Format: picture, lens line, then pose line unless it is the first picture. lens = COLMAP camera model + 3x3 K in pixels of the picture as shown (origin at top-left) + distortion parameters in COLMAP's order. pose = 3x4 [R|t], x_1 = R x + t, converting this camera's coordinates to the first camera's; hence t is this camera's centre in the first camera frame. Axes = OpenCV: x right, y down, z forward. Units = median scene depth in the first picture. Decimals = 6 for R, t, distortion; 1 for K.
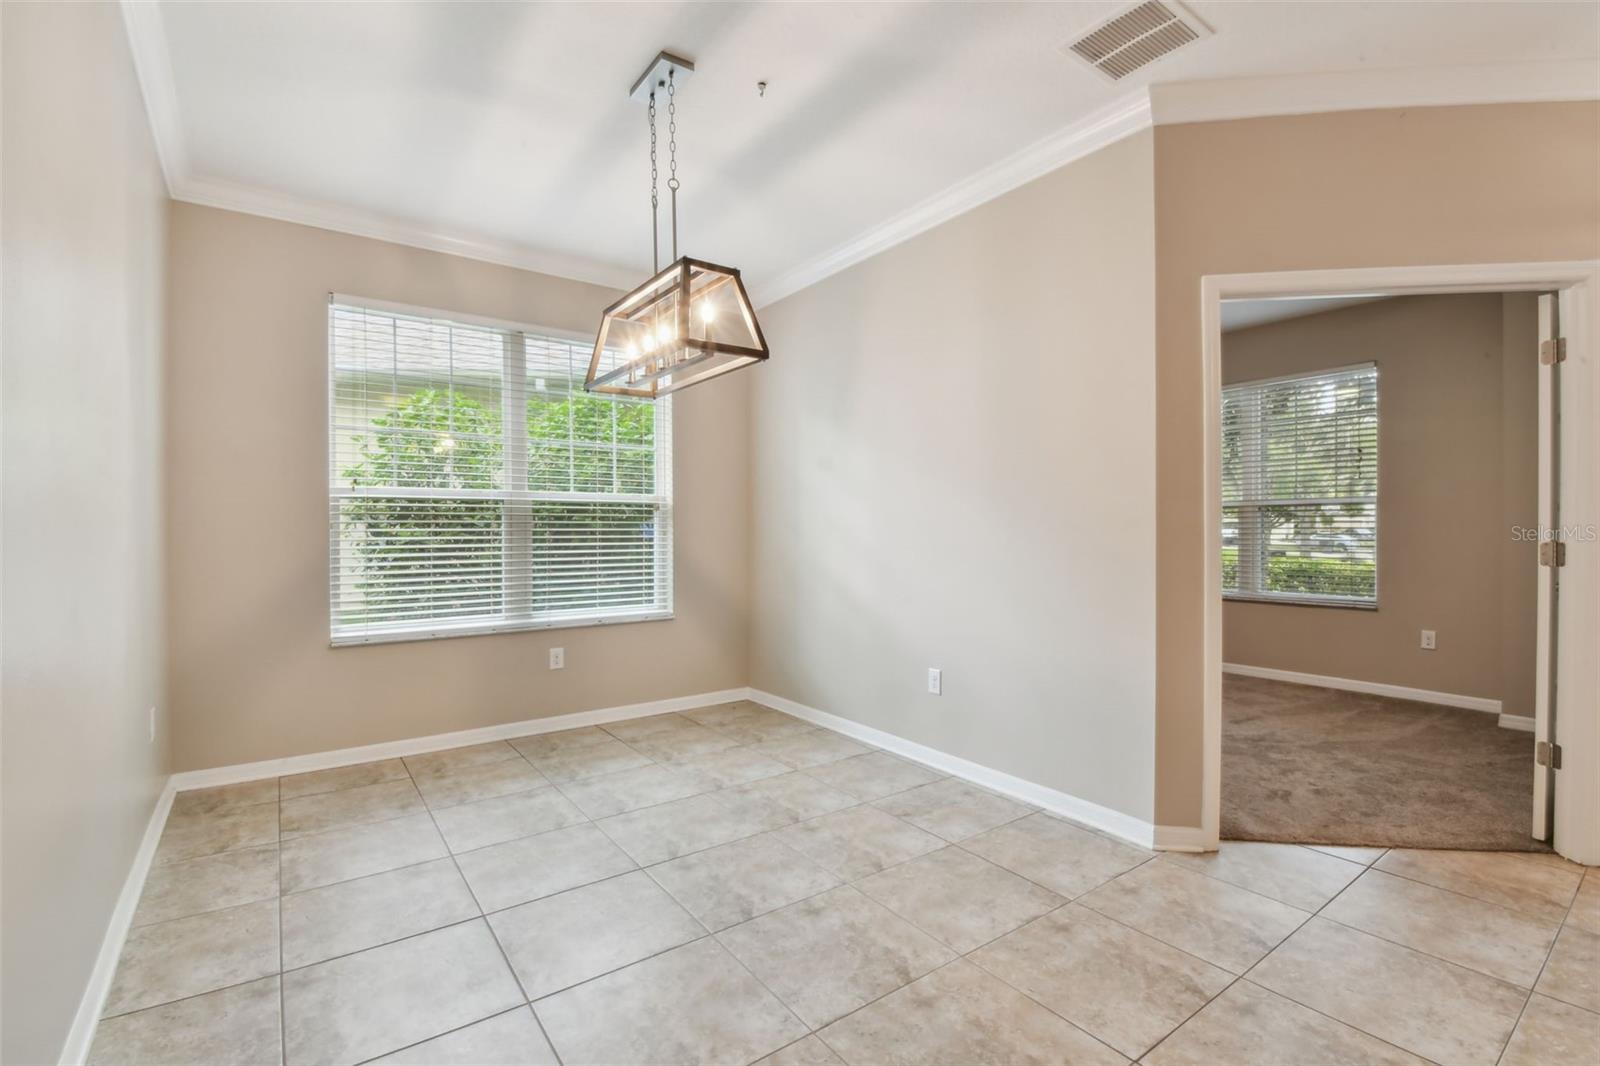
lens RADIAL K [[718.5, 0, 814.9], [0, 718.5, 525.9], [0, 0, 1]] dist [0.000593, -0.010475]
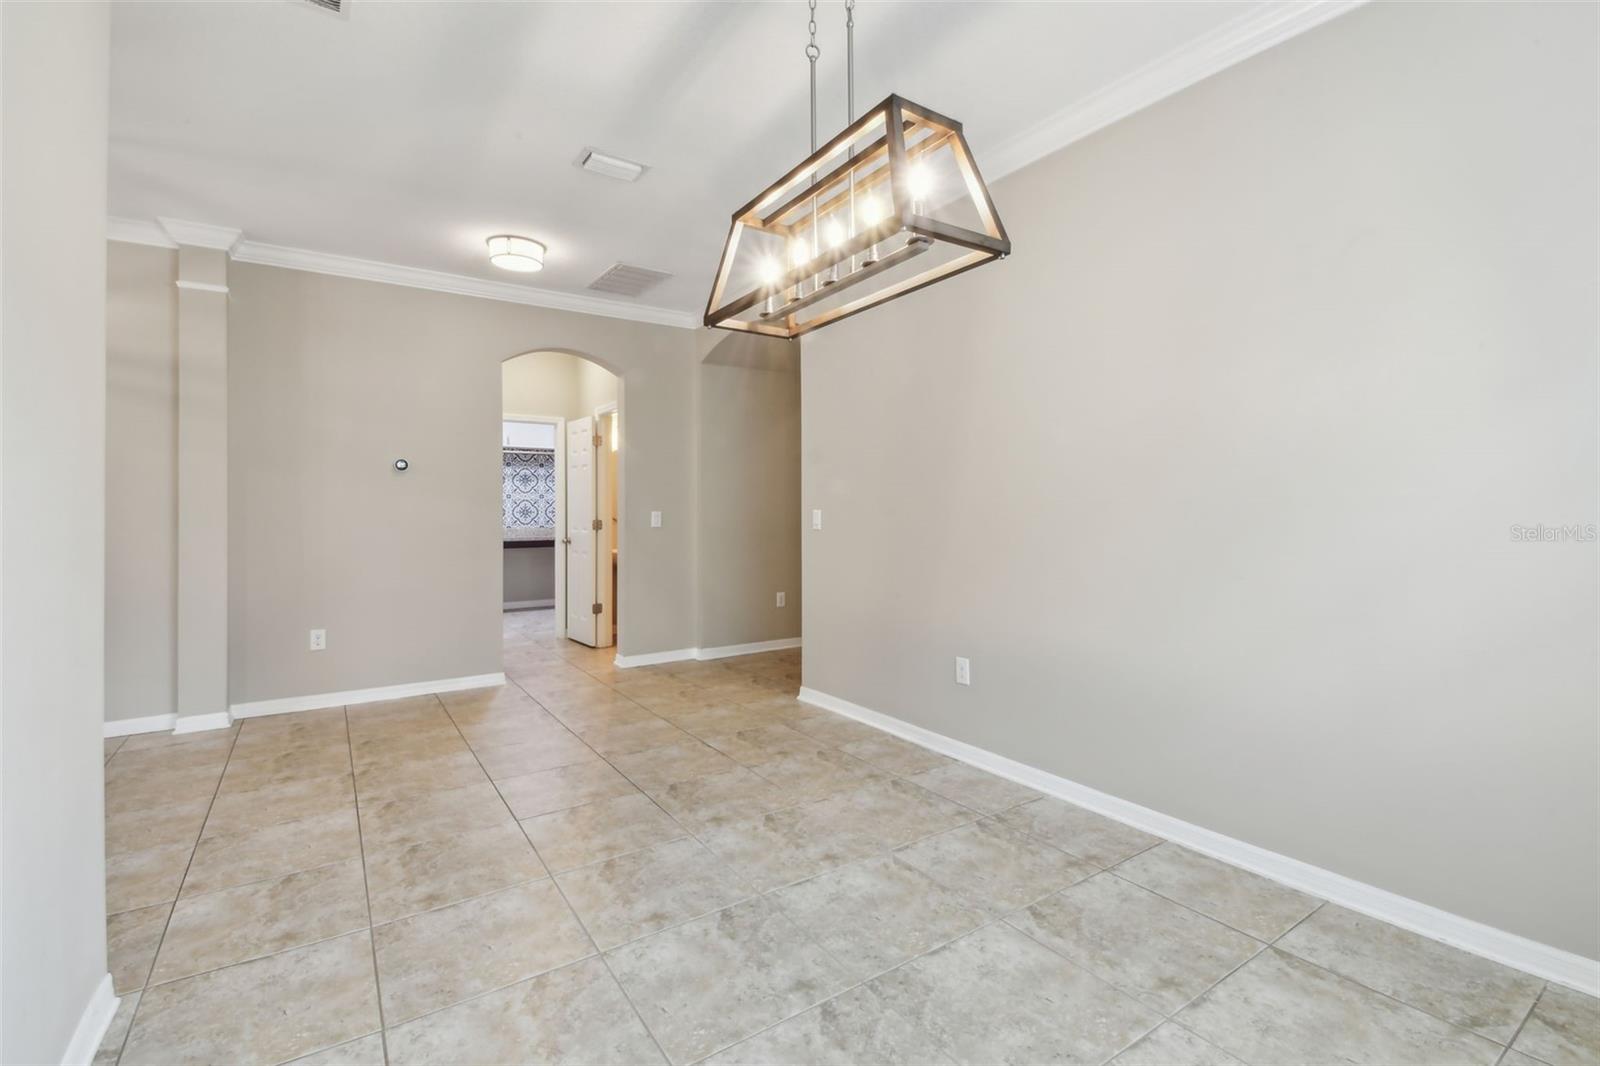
lens RADIAL K [[718.5, 0, 815.5], [0, 718.5, 522.0], [0, 0, 1]] dist [0.000593, -0.010475]
pose [[-0.999548, 0.008789, 0.028754, -0.179832], [0.009231, 0.999840, 0.015295, -0.003075], [-0.028615, 0.015554, -0.999469, 1.421139]]
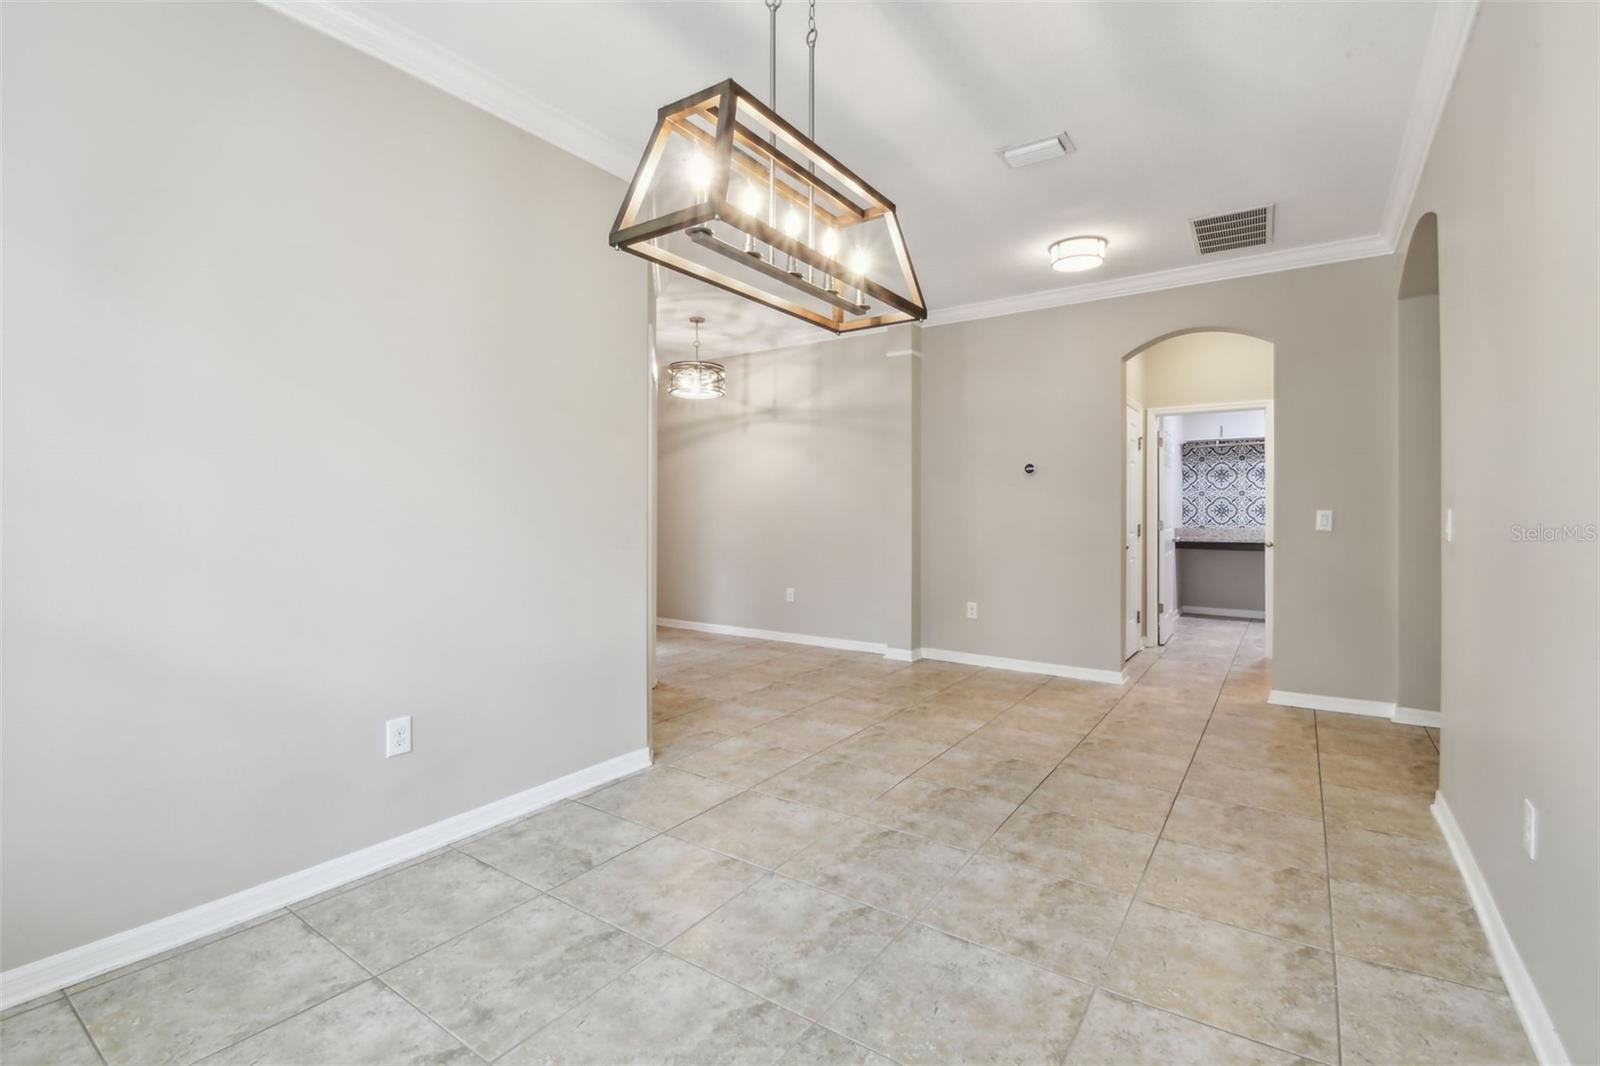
lens RADIAL K [[718.5, 0, 799.7], [0, 718.5, 508.8], [0, 0, 1]] dist [0.000593, -0.010475]
pose [[-0.326746, 0.005310, 0.945097, -0.716123], [-0.002394, 0.999976, -0.006446, 0.002245], [-0.945109, -0.004368, -0.326726, 1.017398]]
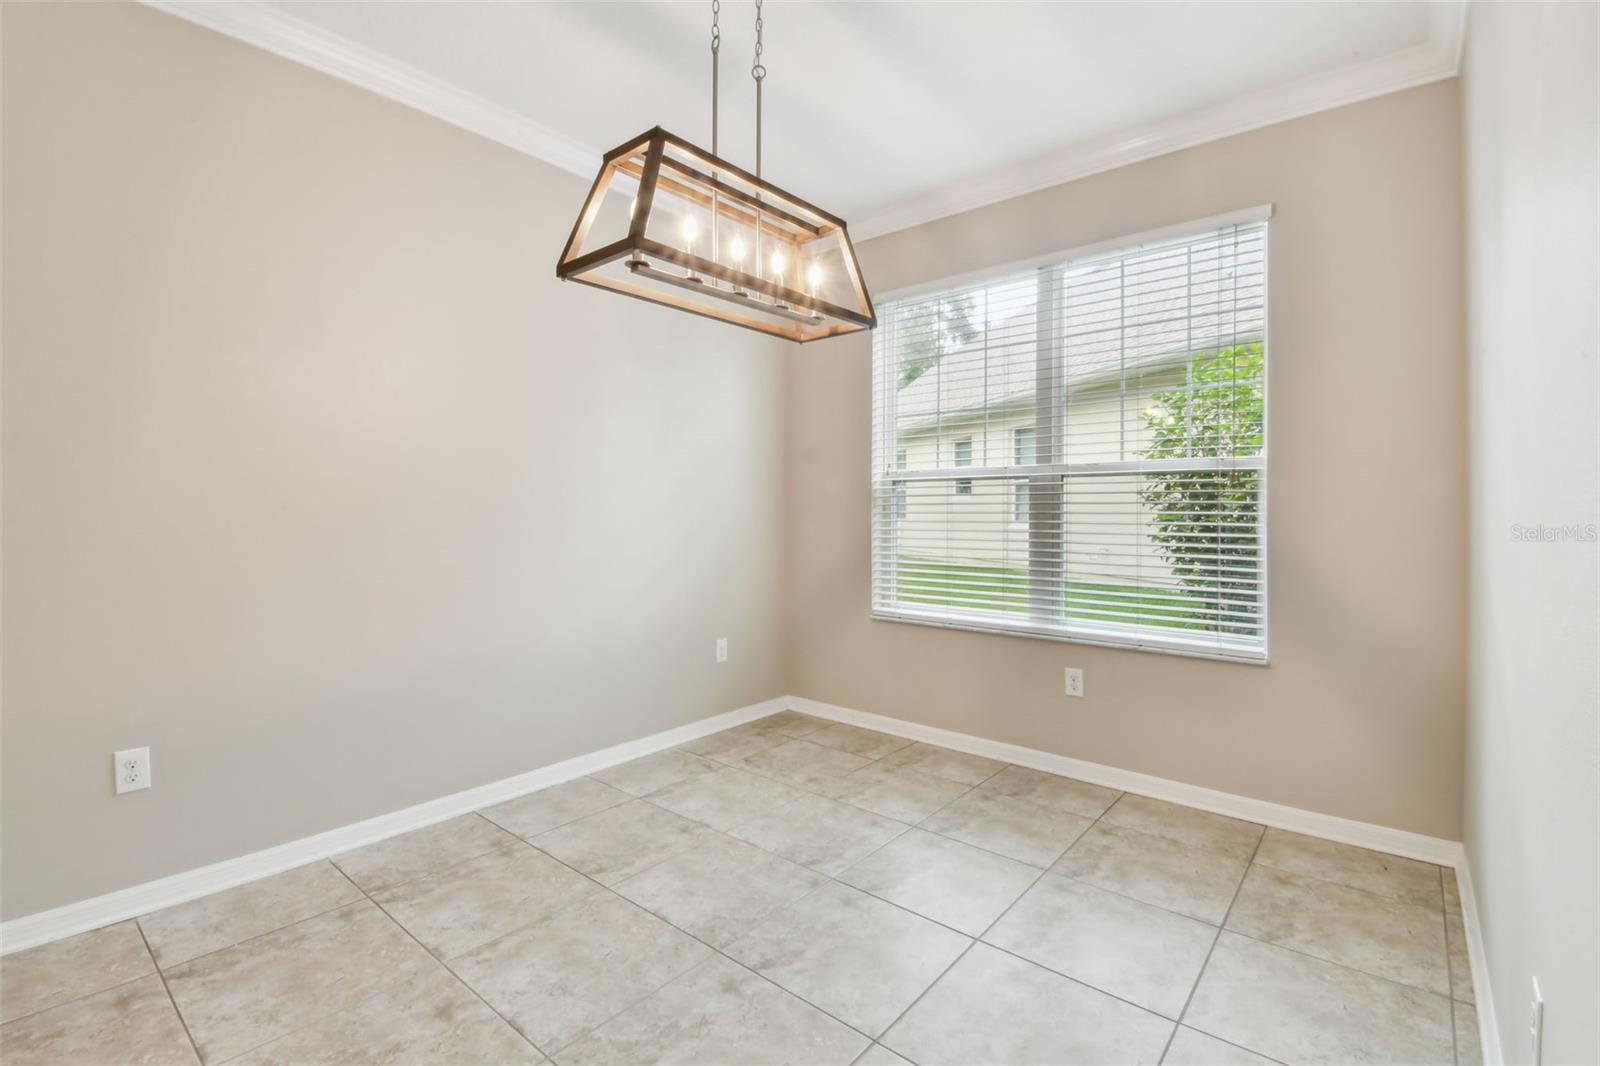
lens RADIAL K [[718.5, 0, 792.5], [0, 718.5, 514.0], [0, 0, 1]] dist [0.000593, -0.010475]
pose [[0.228415, 0.005869, -0.973546, 0.431722], [0.000081, 0.999982, 0.006048, 0.001928], [0.973564, -0.001460, 0.228410, 0.744776]]
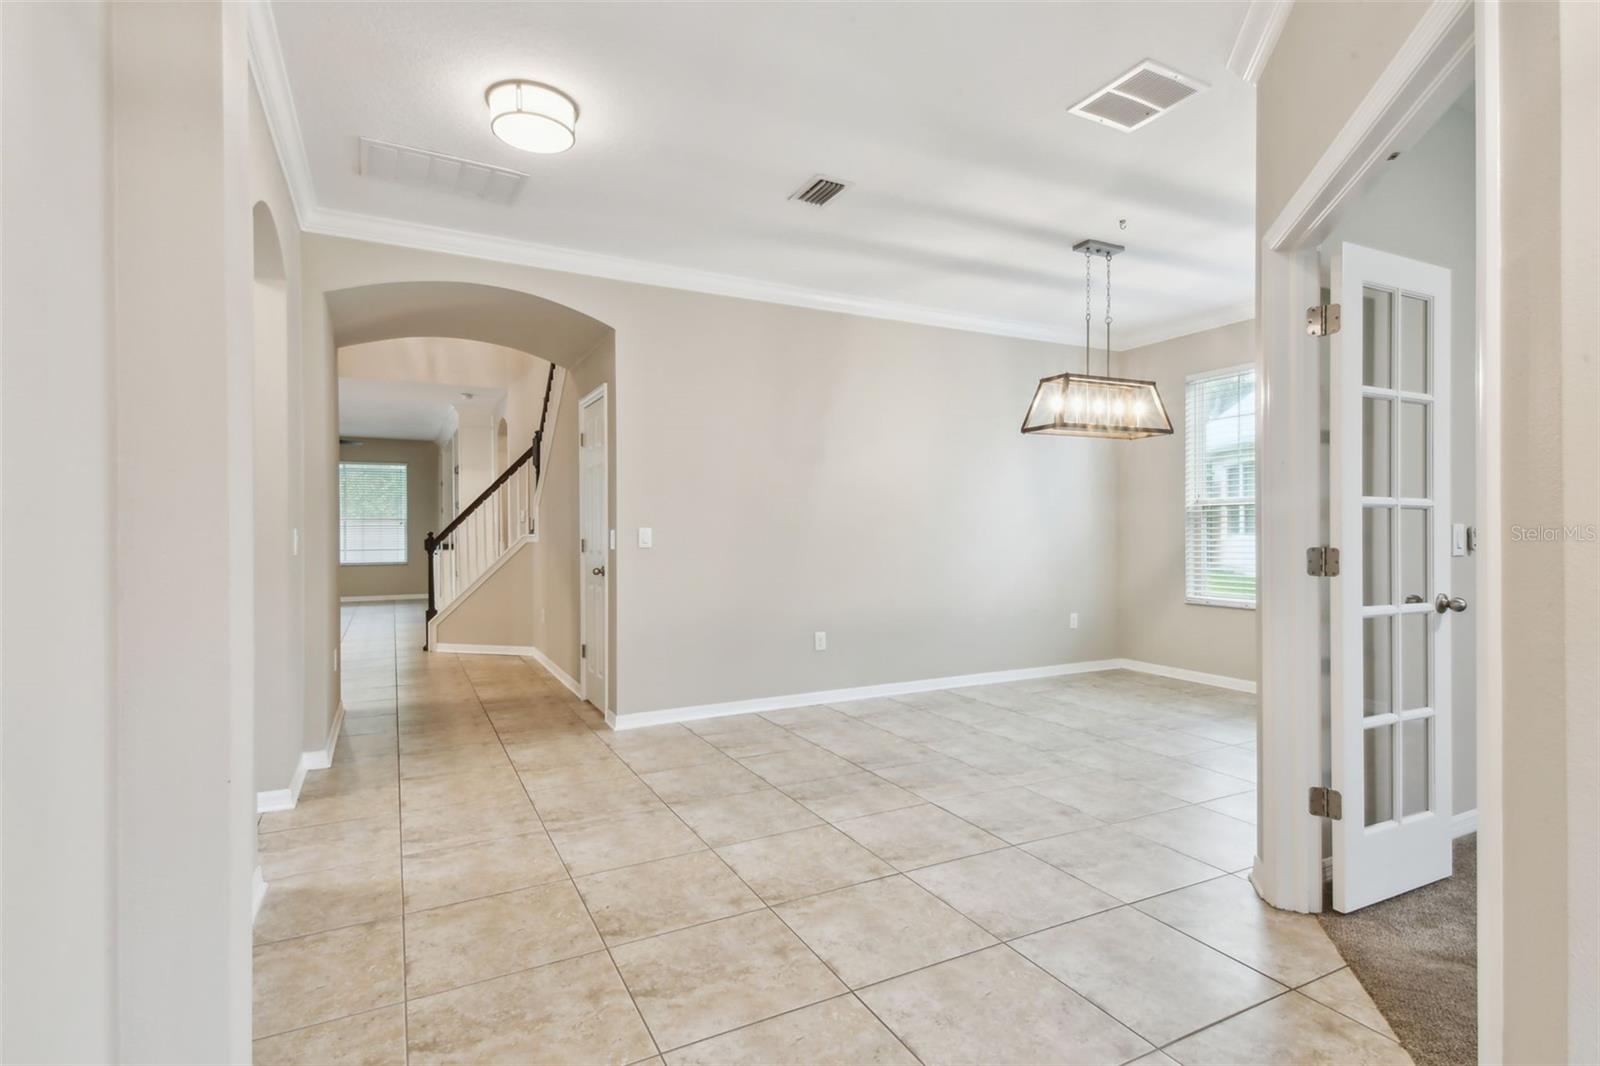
lens RADIAL K [[780.7, 0, 794.5], [0, 780.7, 528.7], [0, 0, 1]] dist [0.023548, 0.000141]
pose [[-0.161017, 0.002554, -0.986948, 1.365627], [0.008199, 0.999966, 0.001250, -0.003639], [0.986918, -0.007891, -0.161032, 0.510747]]
